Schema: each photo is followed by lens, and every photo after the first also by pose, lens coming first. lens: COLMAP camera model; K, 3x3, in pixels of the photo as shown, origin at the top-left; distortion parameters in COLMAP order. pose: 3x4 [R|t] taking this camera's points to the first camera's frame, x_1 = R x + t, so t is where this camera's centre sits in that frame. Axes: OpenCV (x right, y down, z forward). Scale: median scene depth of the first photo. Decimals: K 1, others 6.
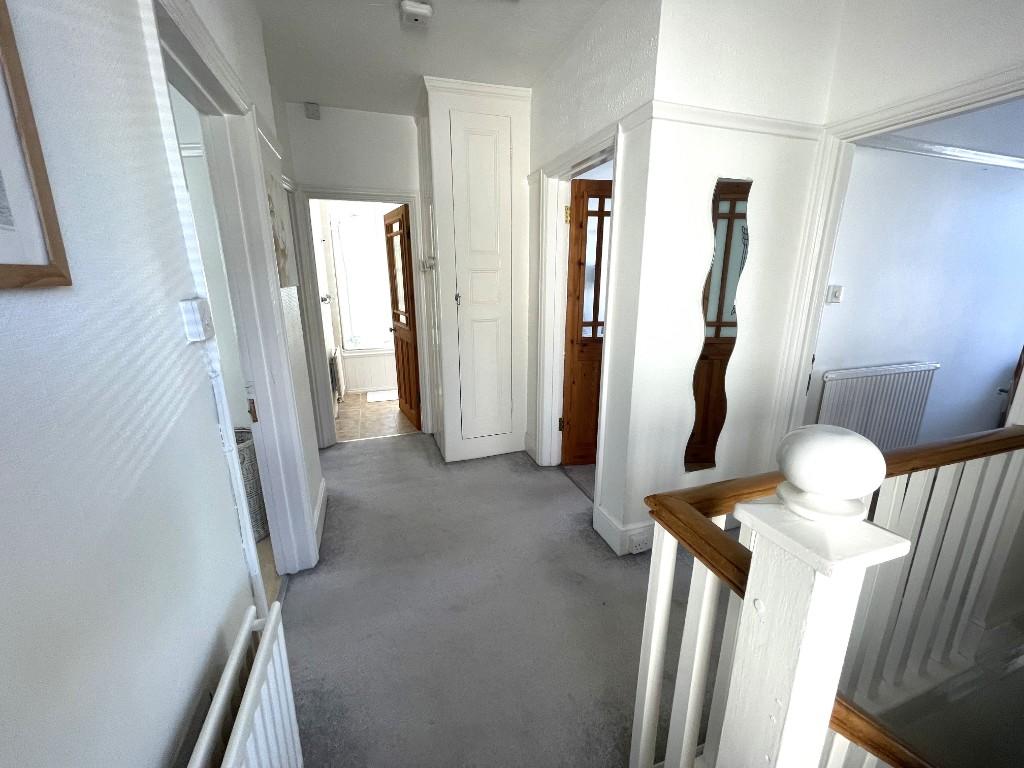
lens RADIAL K [[407.6, 0, 512.0], [0, 407.6, 384.0], [0, 0, 1]] dist [0.000269, 0.000152]
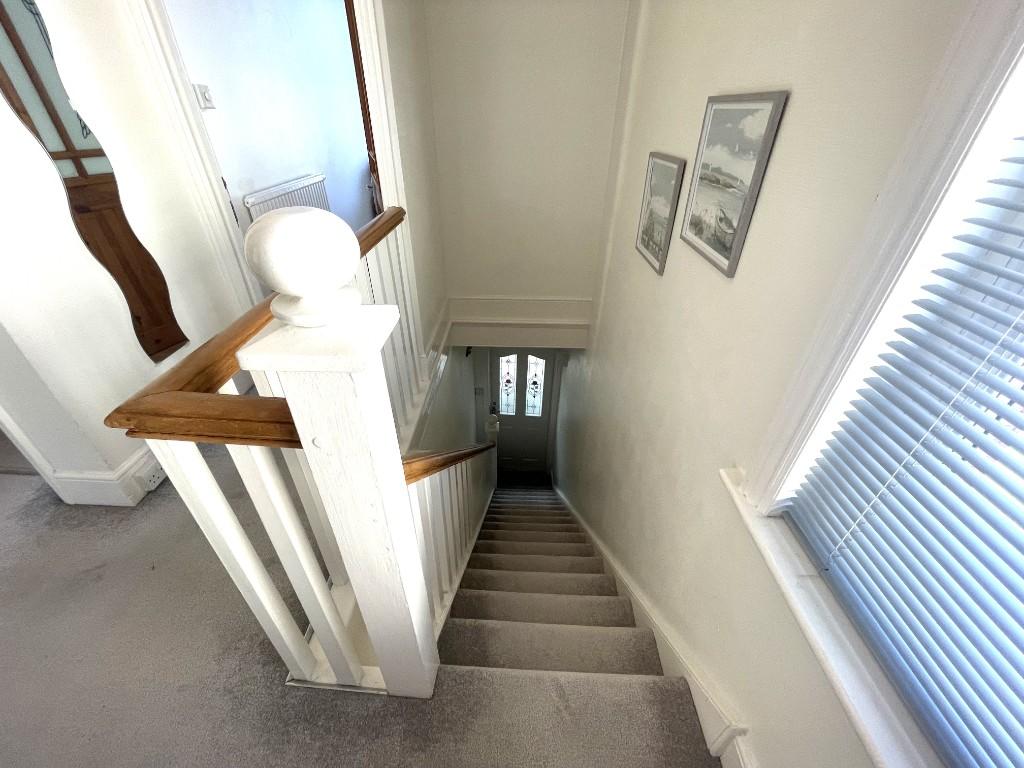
lens RADIAL K [[404.4, 0, 512.0], [0, 404.4, 384.0], [0, 0, 1]] dist [-0.002285, -0.000543]
pose [[0.339440, -0.518179, 0.785029, 0.069699], [0.212911, 0.855245, 0.472466, 0.061132], [-0.916215, 0.006767, 0.400631, 0.149617]]
